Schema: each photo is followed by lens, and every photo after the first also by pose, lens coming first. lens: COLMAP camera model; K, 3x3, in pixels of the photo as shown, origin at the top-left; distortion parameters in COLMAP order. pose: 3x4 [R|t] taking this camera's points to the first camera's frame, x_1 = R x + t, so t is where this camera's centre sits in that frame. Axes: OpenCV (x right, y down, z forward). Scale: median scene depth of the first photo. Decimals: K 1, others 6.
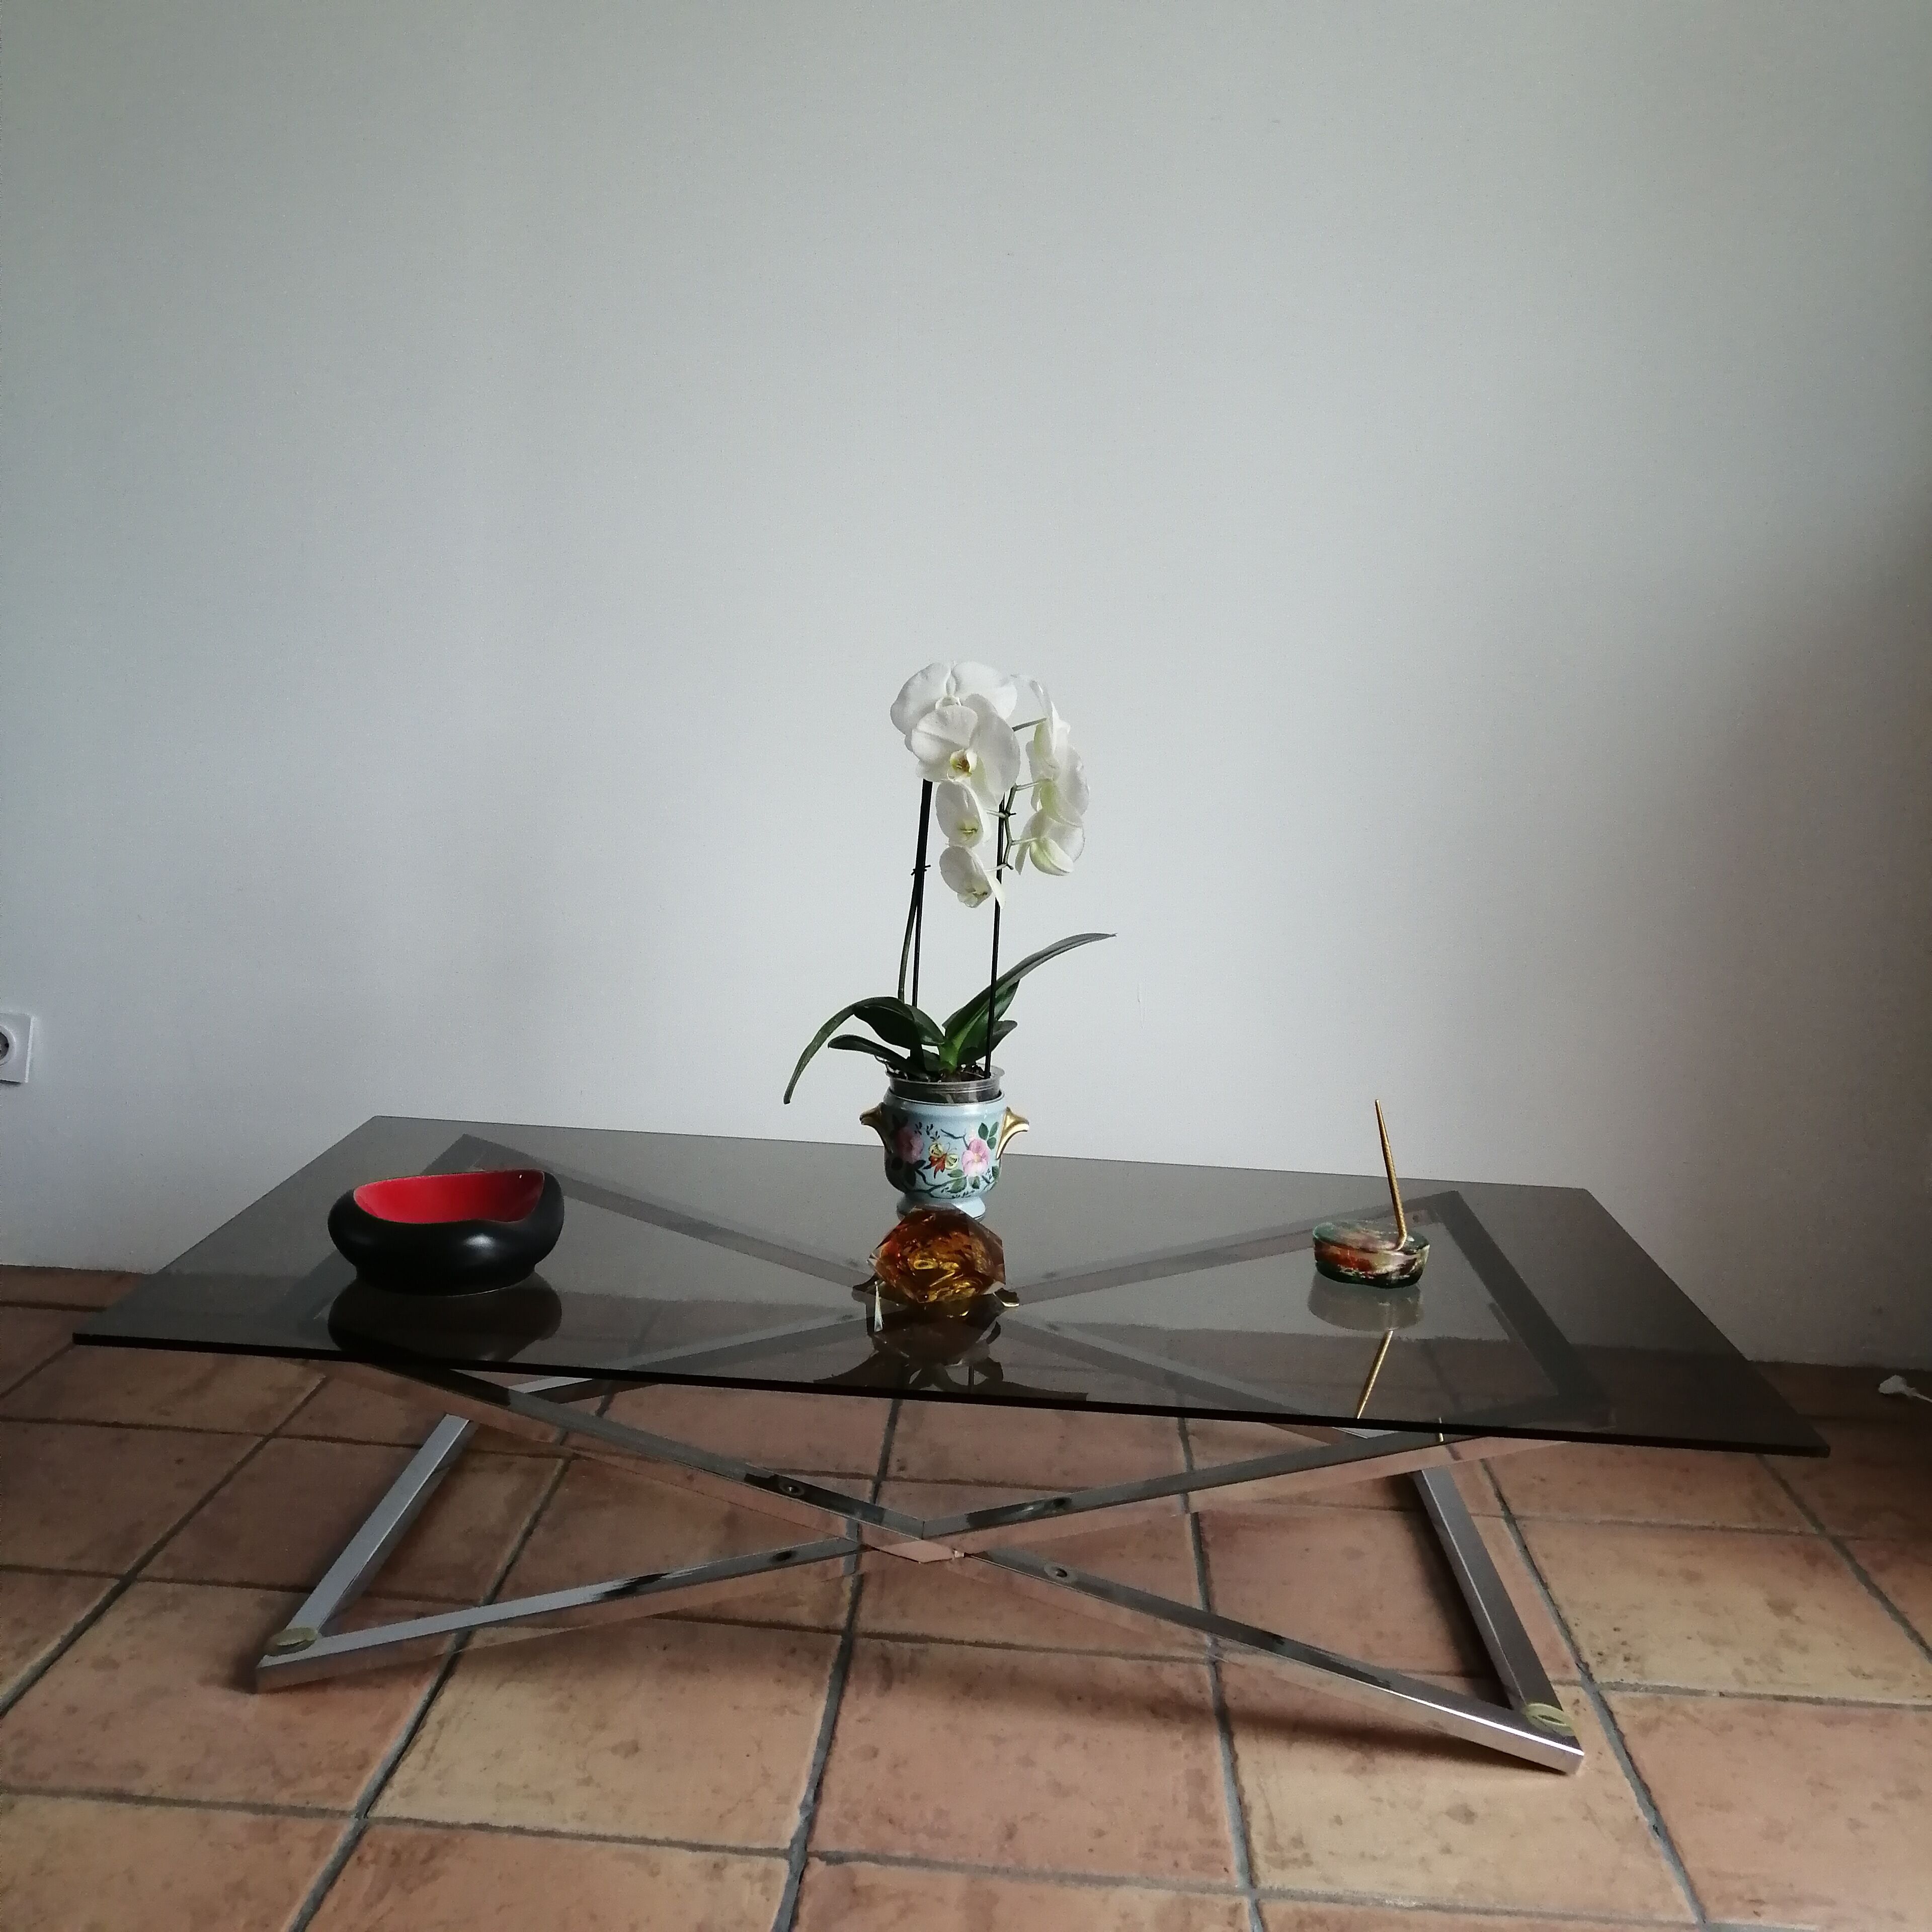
lens RADIAL K [[2014.4, 0, 957.7], [0, 2014.4, 939.0], [0, 0, 1]] dist [-0.012102, 0.036722]
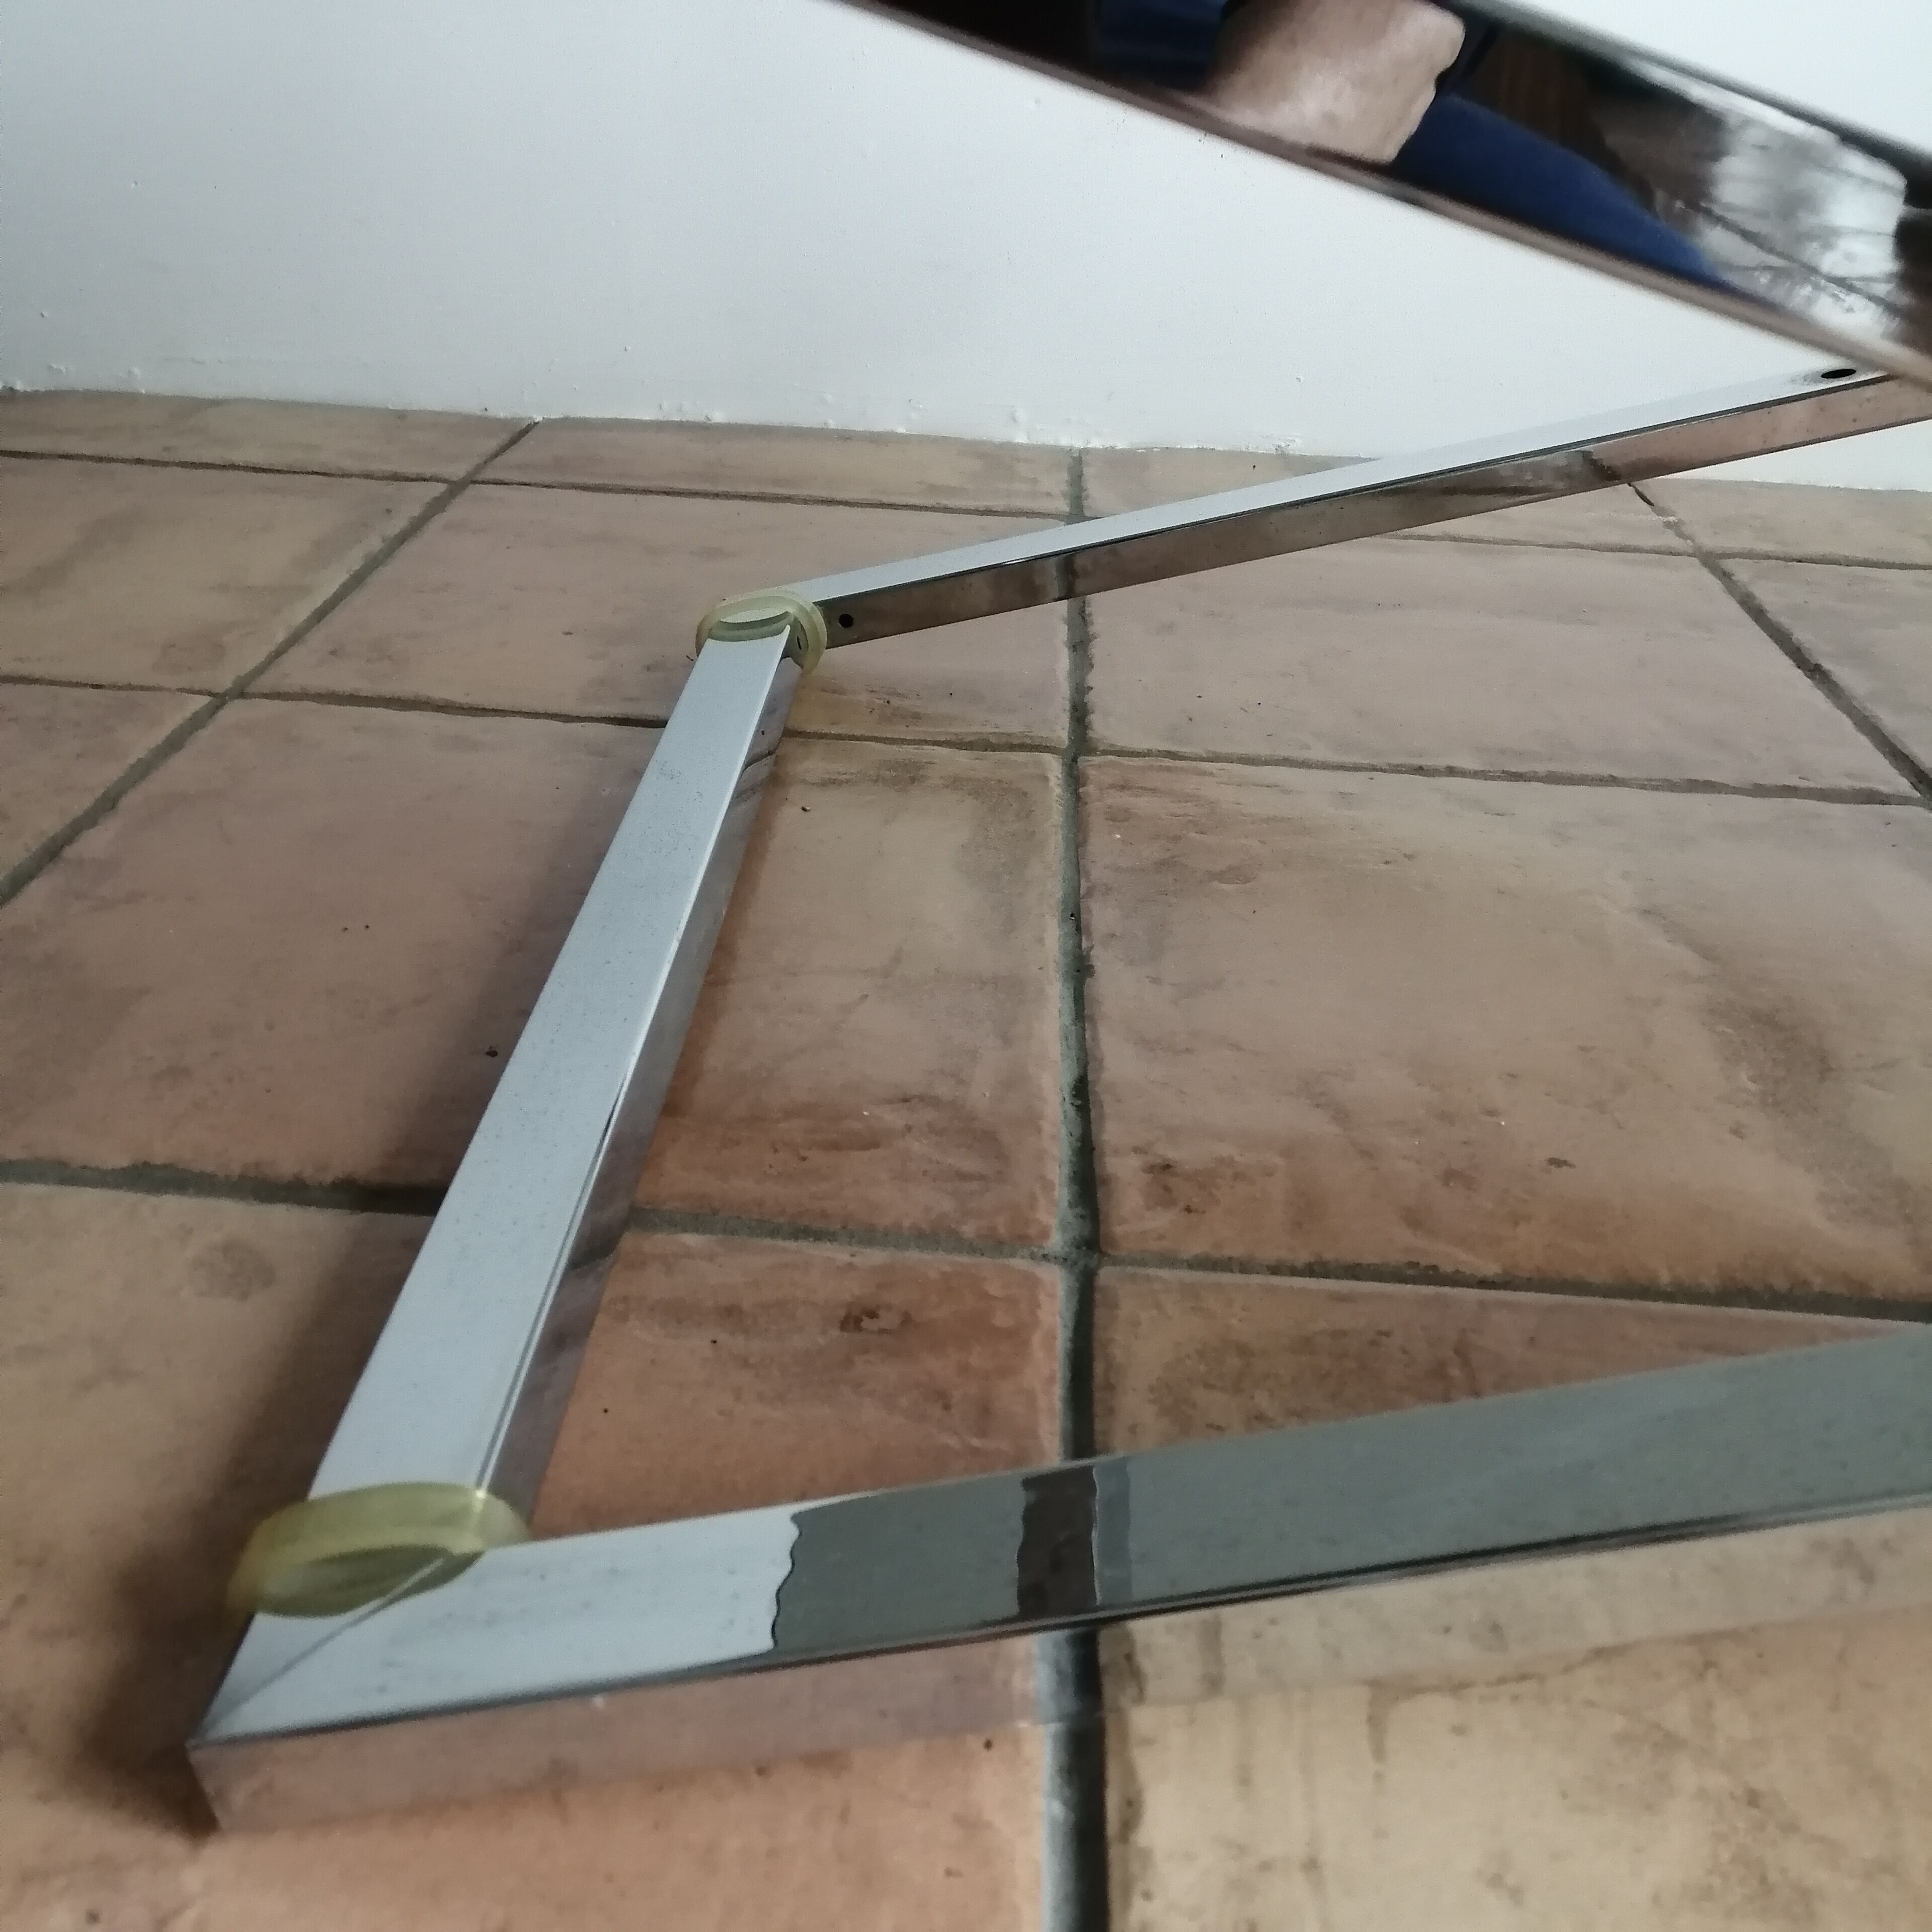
lens RADIAL K [[2014.4, 0, 957.7], [0, 2014.4, 939.0], [0, 0, 1]] dist [-0.012102, 0.036722]
pose [[0.999991, -0.000869, 0.004157, -0.268315], [-0.000458, 0.950985, 0.309238, 0.223957], [-0.004222, -0.309237, 0.950976, 0.812467]]
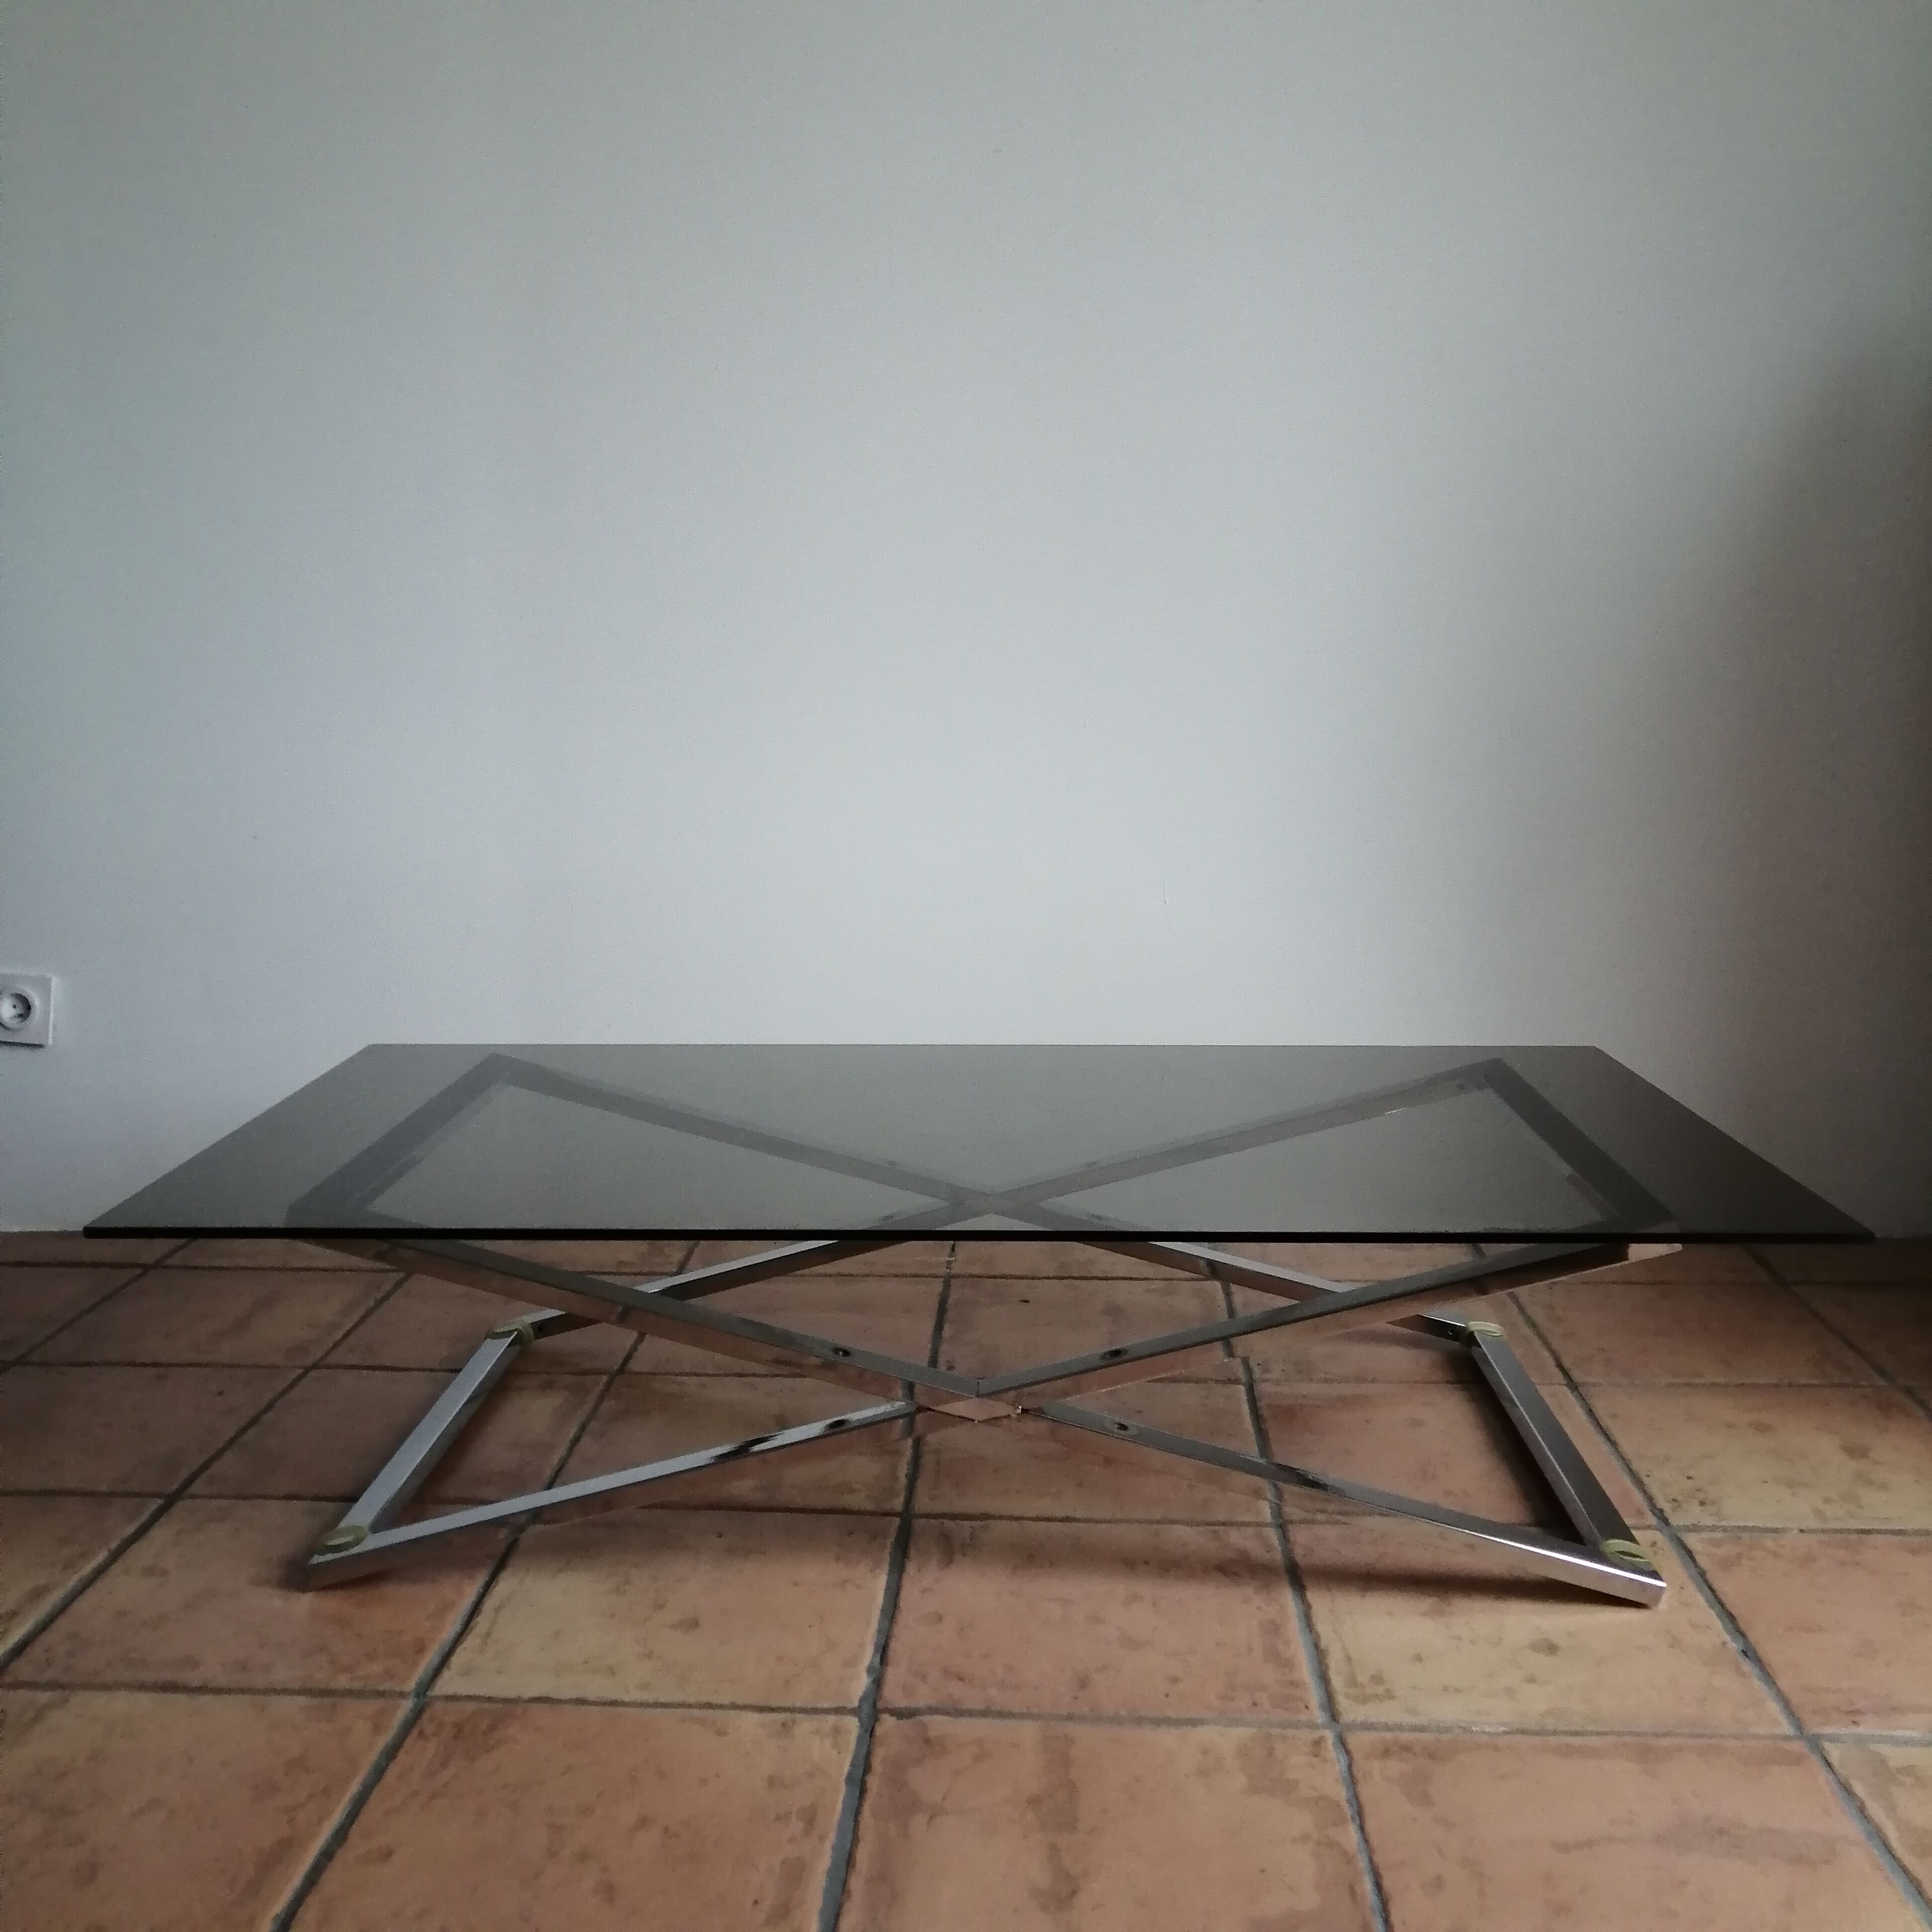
lens RADIAL K [[2014.4, 0, 957.7], [0, 2014.4, 939.0], [0, 0, 1]] dist [-0.012102, 0.036722]
pose [[0.998662, -0.051069, -0.008117, -0.007344], [0.050989, 0.998652, -0.009701, 0.079509], [0.008601, 0.009274, 0.999920, 0.017511]]
